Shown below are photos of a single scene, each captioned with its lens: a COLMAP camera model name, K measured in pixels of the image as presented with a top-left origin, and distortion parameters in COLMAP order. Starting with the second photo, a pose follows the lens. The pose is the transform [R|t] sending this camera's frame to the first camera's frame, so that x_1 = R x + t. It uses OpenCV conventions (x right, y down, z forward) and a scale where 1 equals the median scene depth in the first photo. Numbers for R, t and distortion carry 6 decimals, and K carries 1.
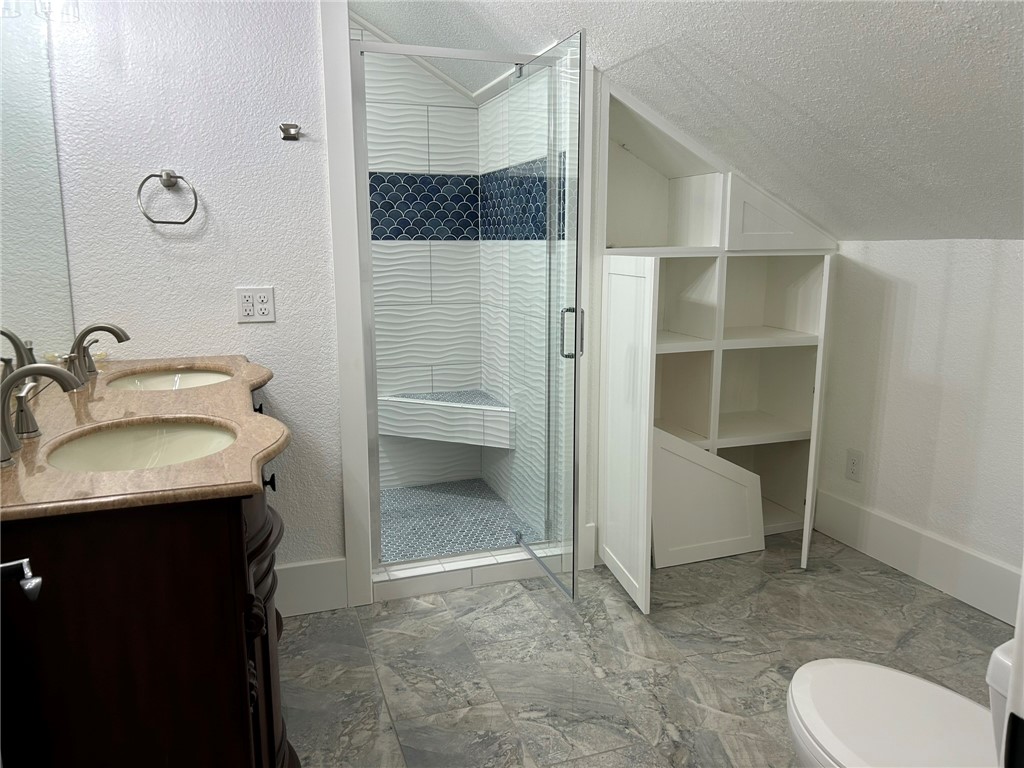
lens RADIAL K [[767.6, 0, 513.1], [0, 767.6, 379.0], [0, 0, 1]] dist [0.036777, -0.042314]
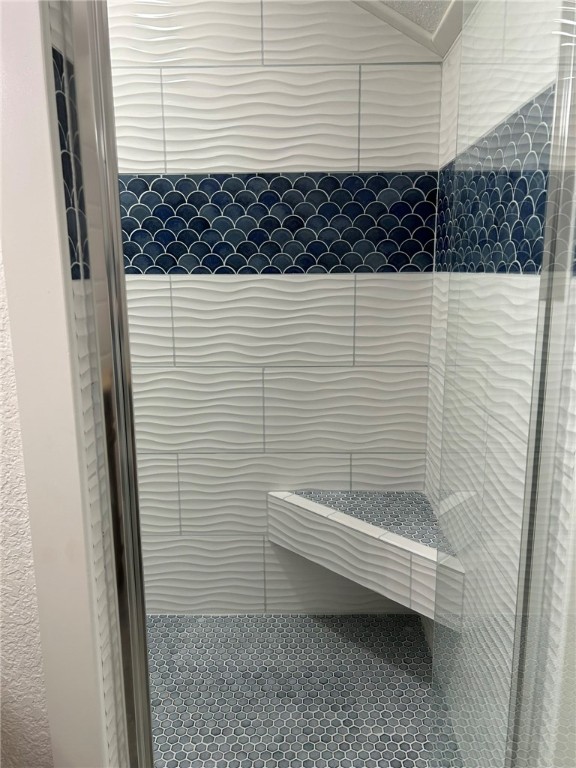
lens RADIAL K [[591.3, 0, 288.0], [0, 591.3, 384.0], [0, 0, 1]] dist [0.049023, -0.055623]
pose [[0.934803, 0.065141, -0.349142, 0.024874], [-0.052464, 0.997579, 0.045653, -0.105189], [0.351270, -0.024359, 0.935957, 0.495948]]
